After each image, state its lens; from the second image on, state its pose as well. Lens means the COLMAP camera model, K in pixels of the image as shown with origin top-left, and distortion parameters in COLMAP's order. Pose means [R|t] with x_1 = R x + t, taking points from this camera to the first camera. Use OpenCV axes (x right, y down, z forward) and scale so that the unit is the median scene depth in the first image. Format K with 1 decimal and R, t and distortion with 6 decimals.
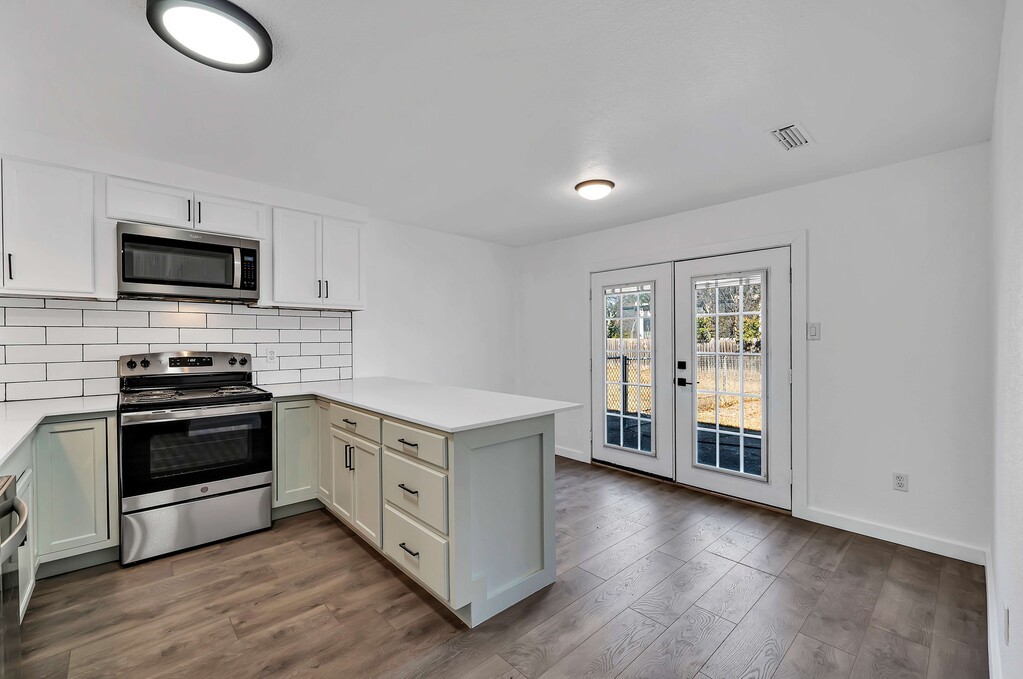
lens RADIAL K [[413.4, 0, 421.0], [0, 413.4, 351.7], [0, 0, 1]] dist [0.000169, 0.000084]
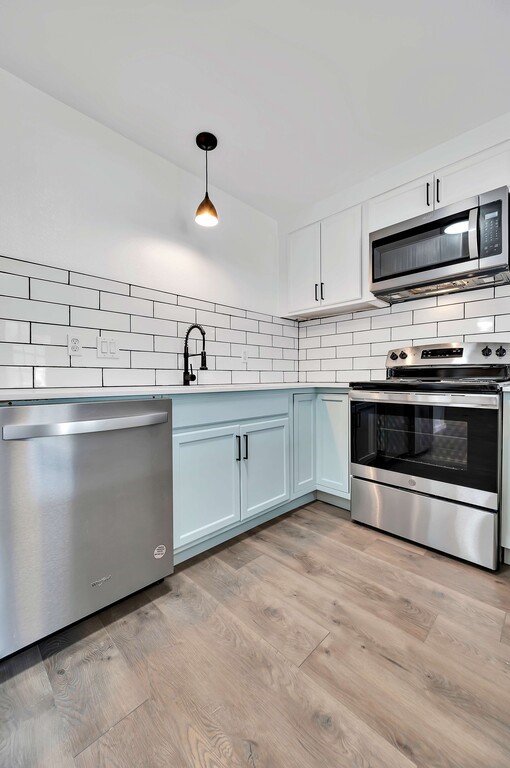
lens RADIAL K [[299.6, 0, 296.4], [0, 299.6, 379.3], [0, 0, 1]] dist [-0.000665, 0.000119]
pose [[0.226368, 0.015612, -0.973917, 0.061257], [-0.027004, 0.999588, 0.009747, 0.093192], [0.973667, 0.024093, 0.226696, 0.535355]]
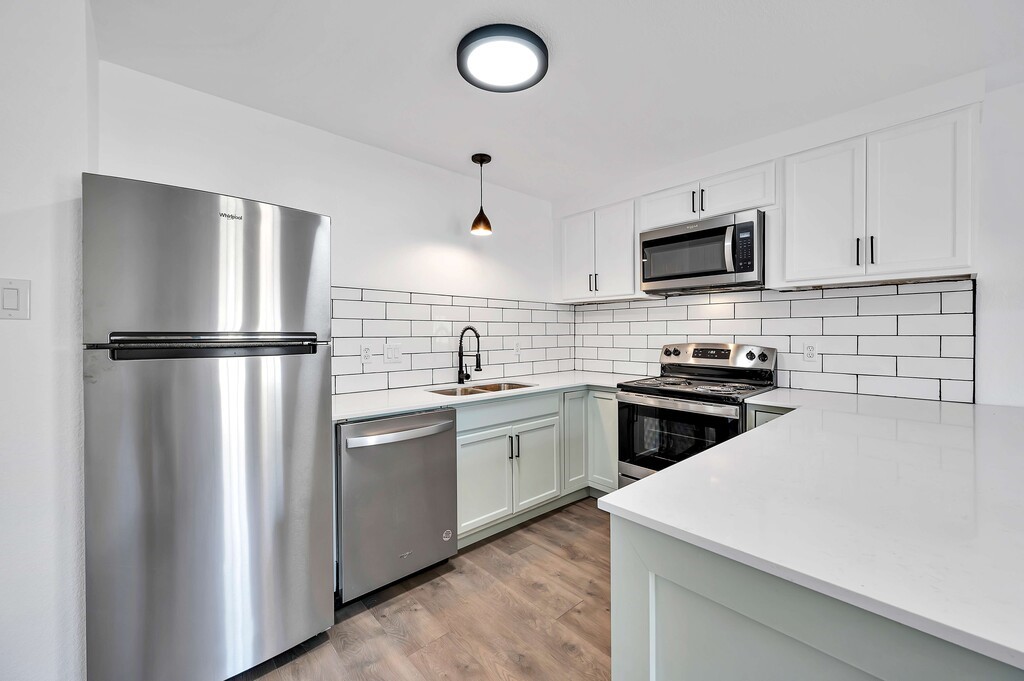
lens RADIAL K [[401.3, 0, 565.6], [0, 401.3, 338.4], [0, 0, 1]] dist [0.000605, 0.000032]
pose [[0.174328, 0.021048, -0.984463, 0.340983], [-0.026853, 0.999501, 0.016614, -0.018755], [0.984321, 0.023539, 0.174807, 0.519585]]
